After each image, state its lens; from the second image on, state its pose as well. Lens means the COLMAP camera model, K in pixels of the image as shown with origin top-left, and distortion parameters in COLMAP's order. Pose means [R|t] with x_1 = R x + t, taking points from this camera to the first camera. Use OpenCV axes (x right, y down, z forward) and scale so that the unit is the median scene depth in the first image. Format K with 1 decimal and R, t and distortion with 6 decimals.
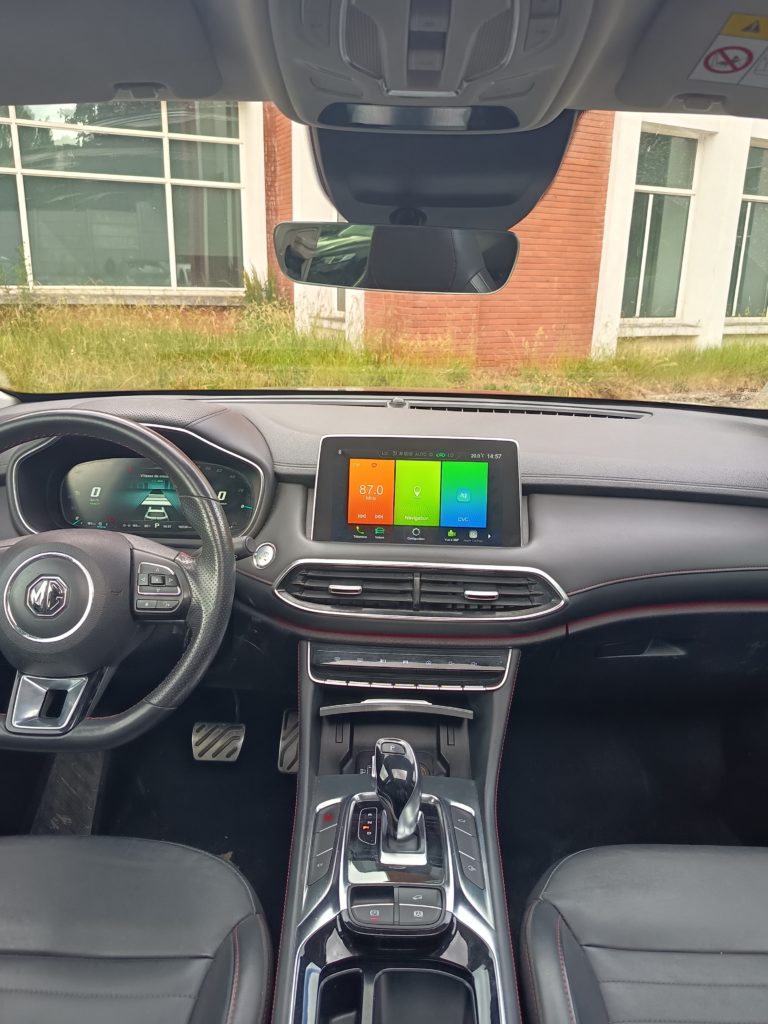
lens RADIAL K [[758.4, 0, 381.7], [0, 758.4, 508.1], [0, 0, 1]] dist [0.047921, -0.056835]
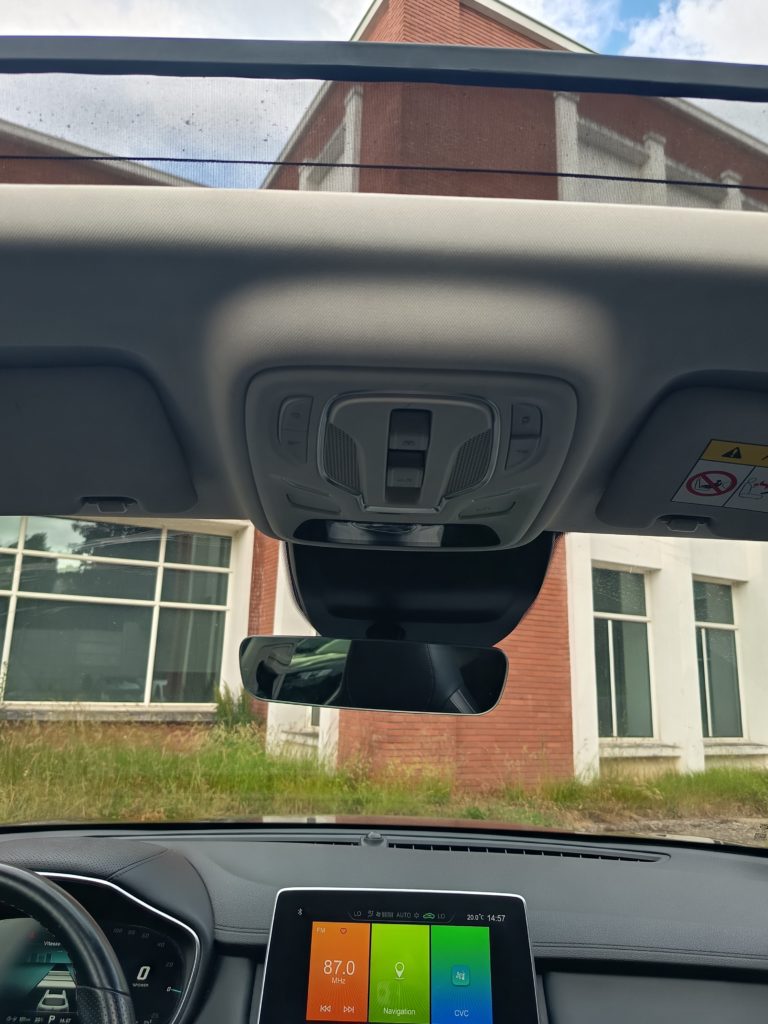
lens RADIAL K [[758.4, 0, 380.7], [0, 758.4, 510.7], [0, 0, 1]] dist [0.047921, -0.056835]
pose [[0.999513, 0.014511, 0.027632, 0.000159], [0.001450, 0.862795, -0.505552, -0.028204], [-0.031176, 0.505346, 0.862353, 0.088627]]
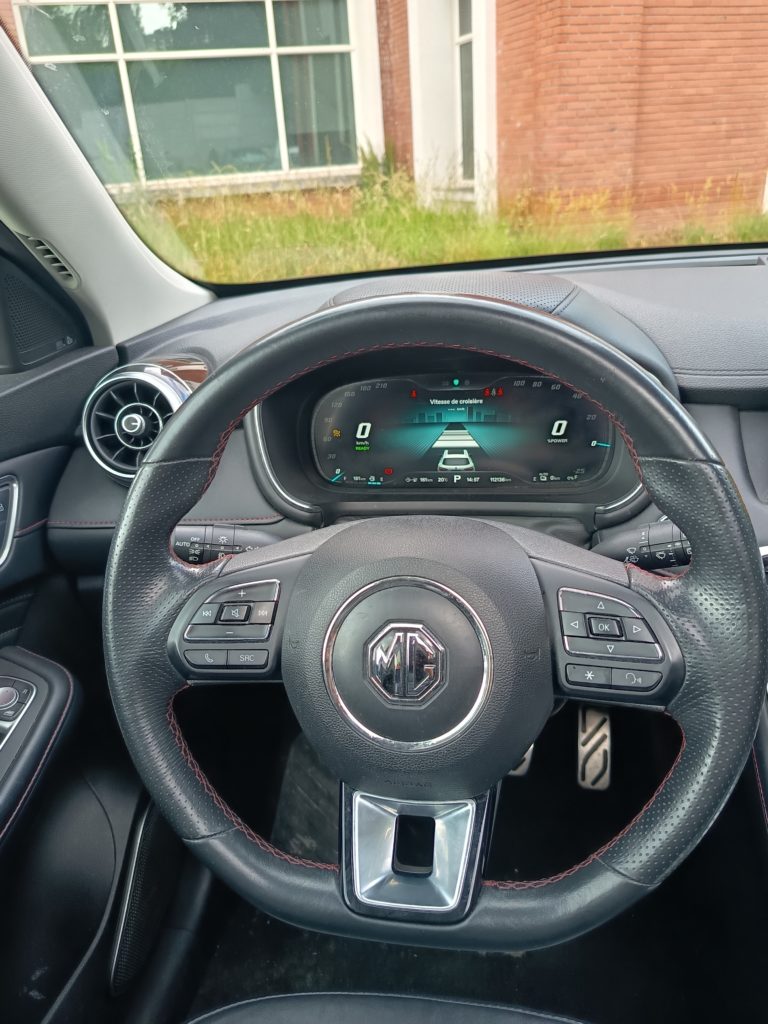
lens RADIAL K [[758.4, 0, 385.7], [0, 758.4, 501.8], [0, 0, 1]] dist [0.047921, -0.056835]
pose [[0.989799, -0.023414, -0.140535, -0.265472], [0.042177, 0.990344, 0.132061, -0.045281], [0.136086, -0.136641, 0.981229, 0.355991]]
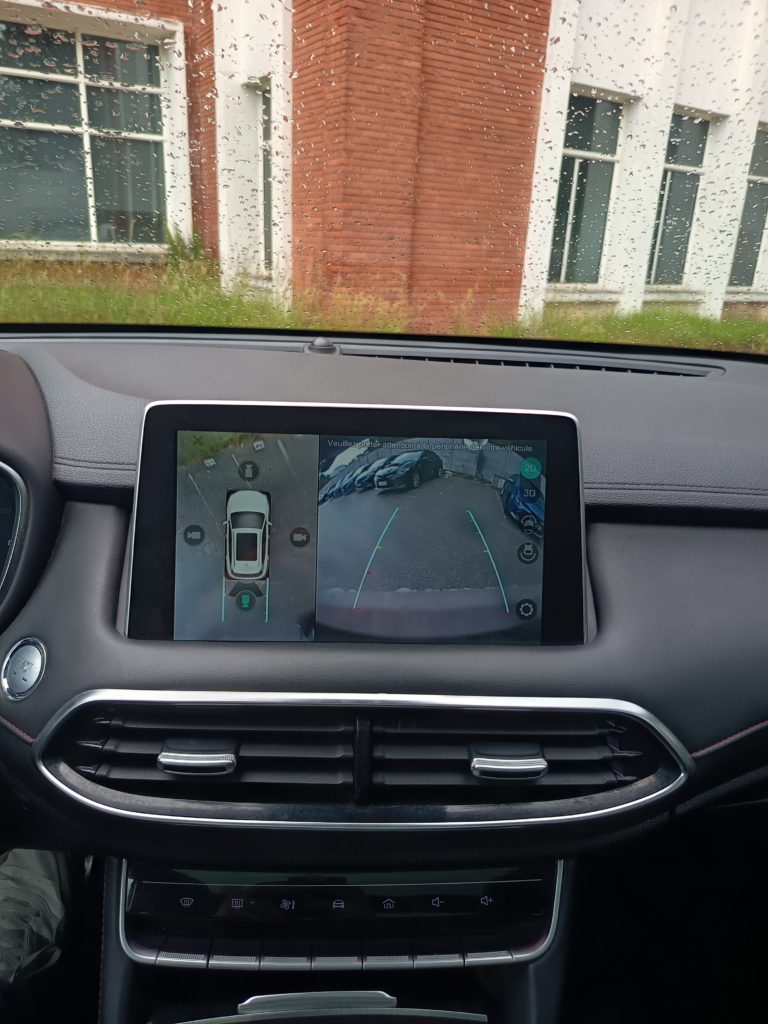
lens RADIAL K [[706.4, 0, 371.4], [0, 706.4, 506.5], [0, 0, 1]] dist [0.052457, -0.063062]
pose [[0.996704, -0.008175, 0.080709, 0.016466], [0.003688, 0.998447, 0.055585, -0.051364], [-0.081038, -0.055104, 0.995187, 0.510324]]
